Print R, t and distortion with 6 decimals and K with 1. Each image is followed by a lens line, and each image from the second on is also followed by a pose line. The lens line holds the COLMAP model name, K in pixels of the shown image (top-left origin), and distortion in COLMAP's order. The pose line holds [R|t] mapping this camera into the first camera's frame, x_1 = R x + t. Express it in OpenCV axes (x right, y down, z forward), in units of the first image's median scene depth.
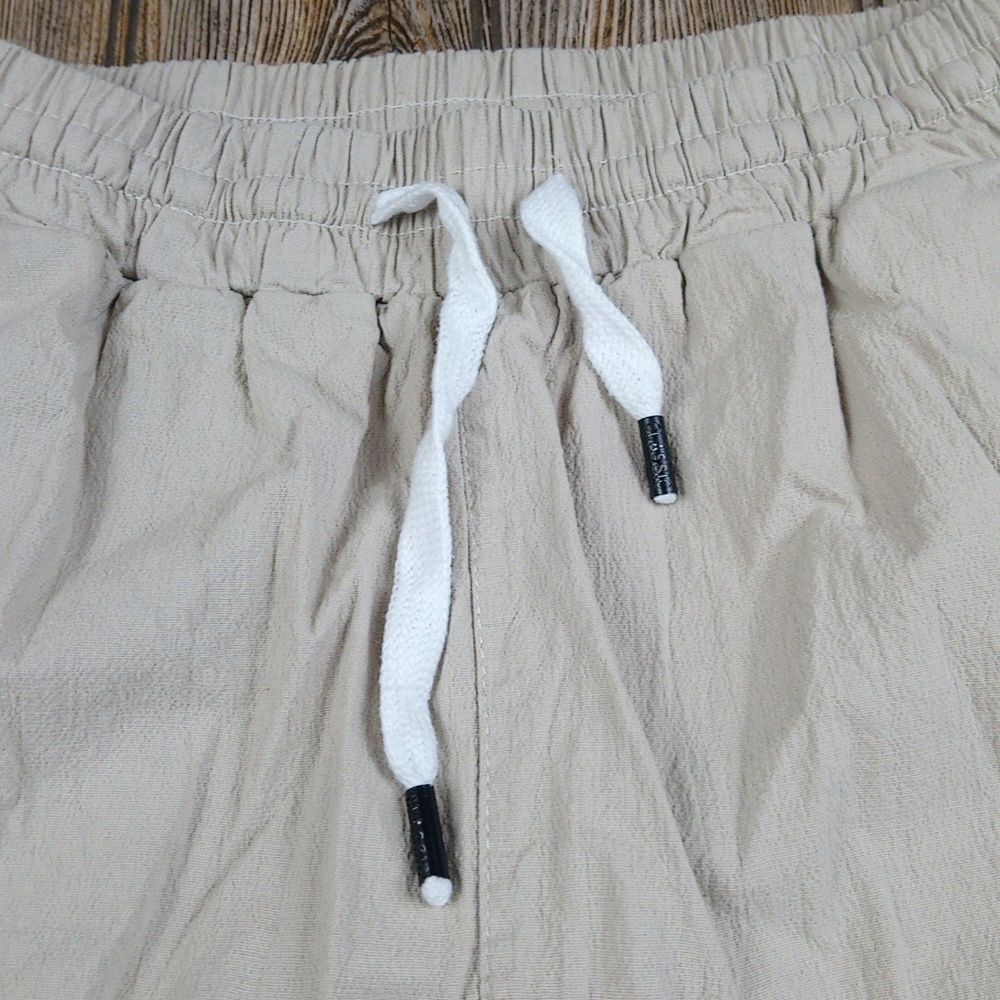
lens RADIAL K [[1202.0, 0, 500.0], [0, 1202.0, 500.0], [0, 0, 1]] dist [0.290718, -0.589520]
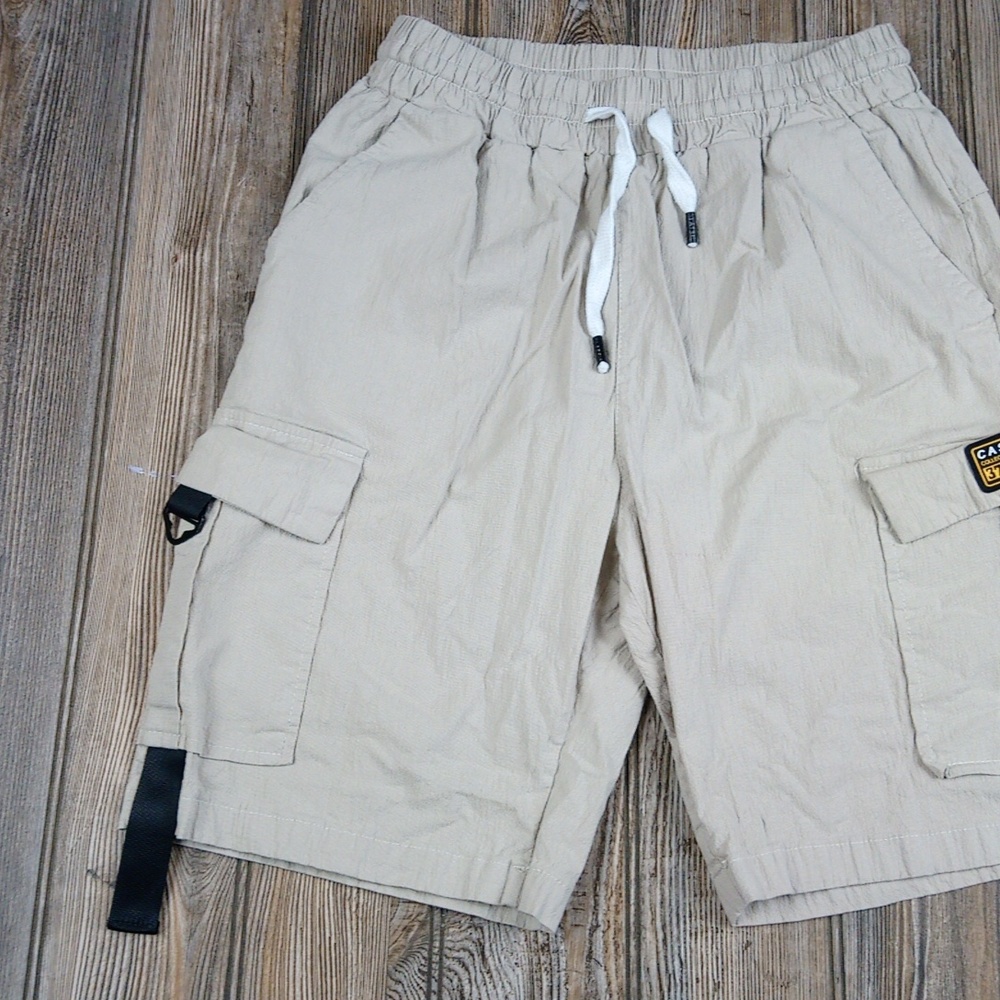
lens RADIAL K [[1202.0, 0, 500.0], [0, 1202.0, 500.0], [0, 0, 1]] dist [0.290718, -0.589520]
pose [[0.995469, 0.084465, 0.043668, -0.326840], [-0.089757, 0.986309, 0.138343, 0.202184], [-0.031385, -0.141636, 0.989421, -1.587494]]
